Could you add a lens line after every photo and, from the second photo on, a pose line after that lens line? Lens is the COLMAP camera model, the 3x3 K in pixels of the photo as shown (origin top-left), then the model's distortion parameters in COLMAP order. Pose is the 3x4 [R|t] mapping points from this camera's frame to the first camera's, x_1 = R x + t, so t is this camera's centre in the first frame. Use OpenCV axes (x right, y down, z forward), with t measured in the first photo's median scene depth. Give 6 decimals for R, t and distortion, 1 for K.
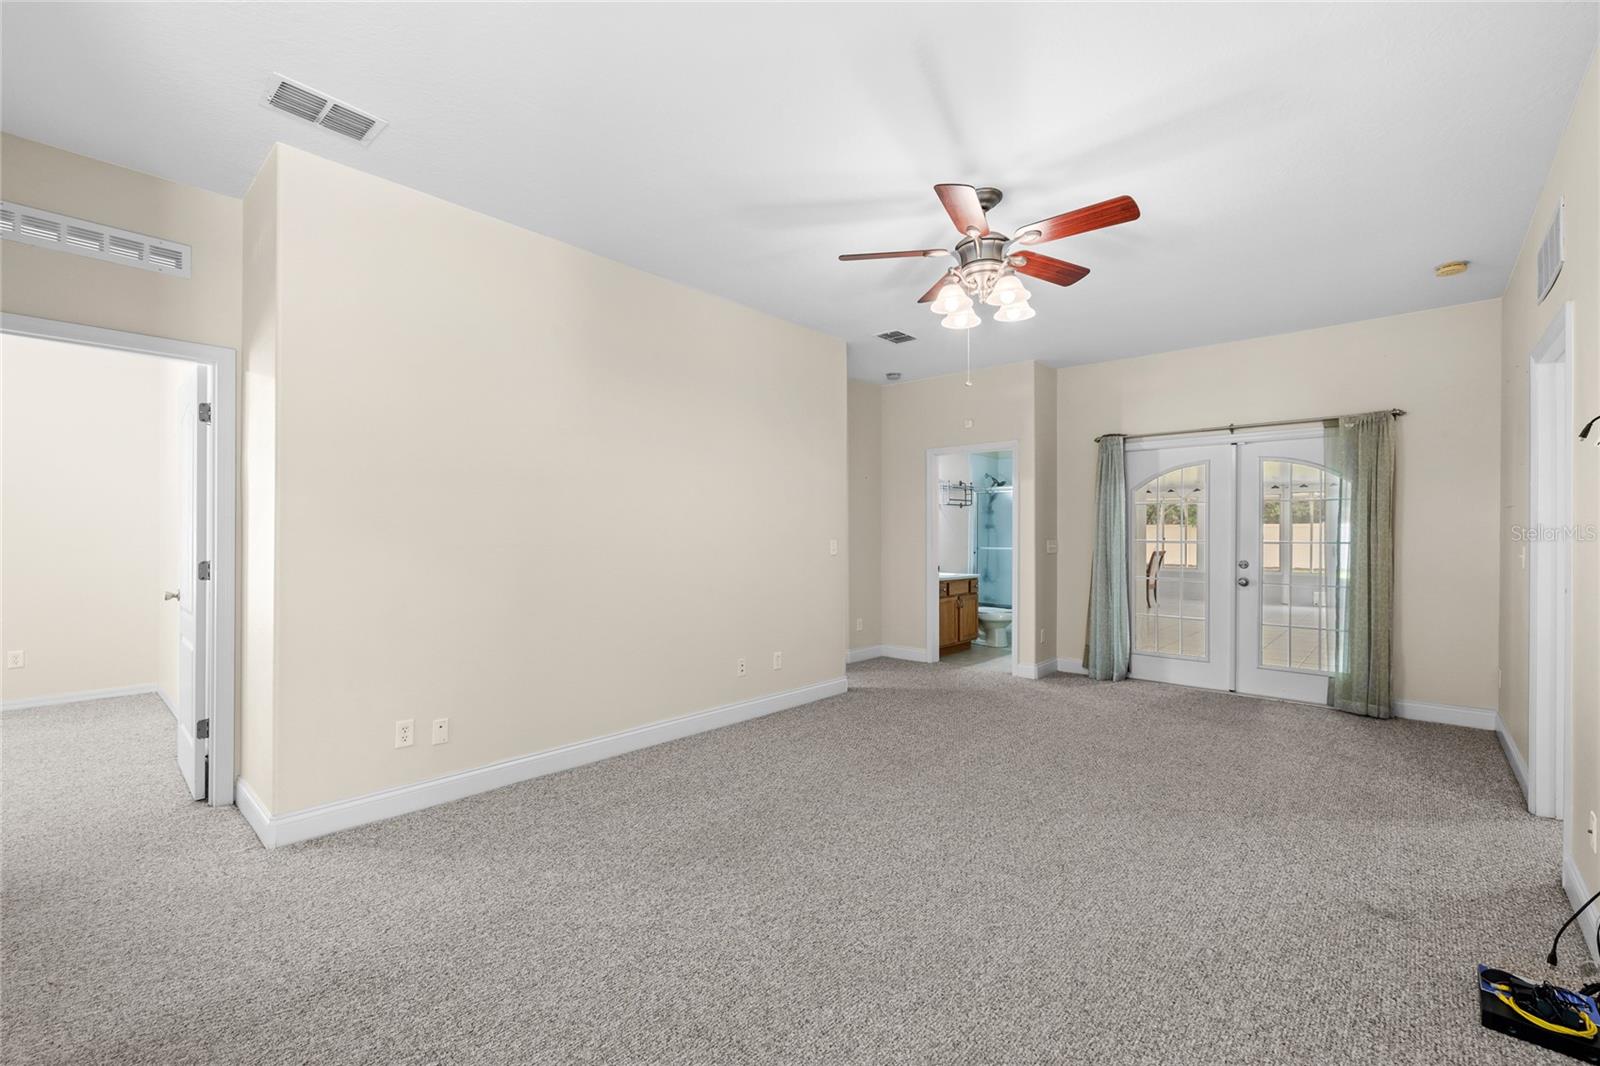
lens RADIAL K [[687.6, 0, 793.4], [0, 687.6, 537.8], [0, 0, 1]] dist [0.001494, 0.000200]
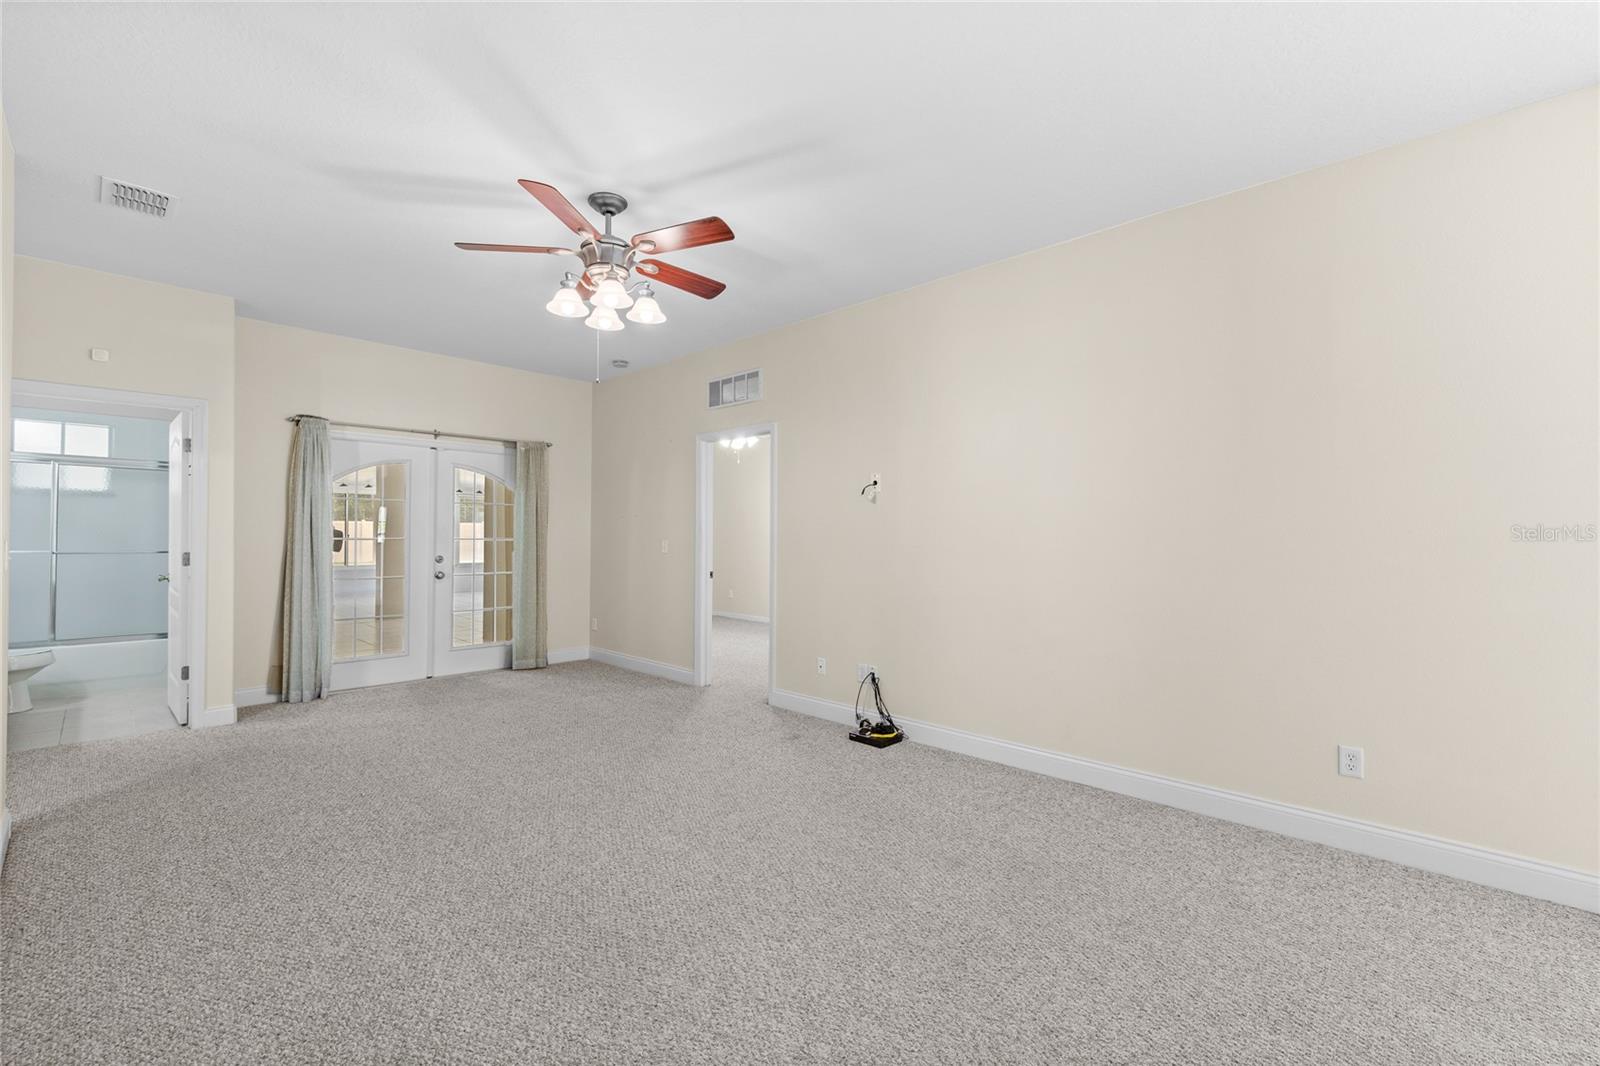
lens RADIAL K [[687.6, 0, 793.7], [0, 687.6, 530.1], [0, 0, 1]] dist [0.001494, 0.000200]
pose [[0.018178, 0.004136, 0.999826, -0.466372], [-0.000731, 0.999991, -0.004123, -0.004035], [-0.999835, -0.000656, 0.018181, 0.447876]]
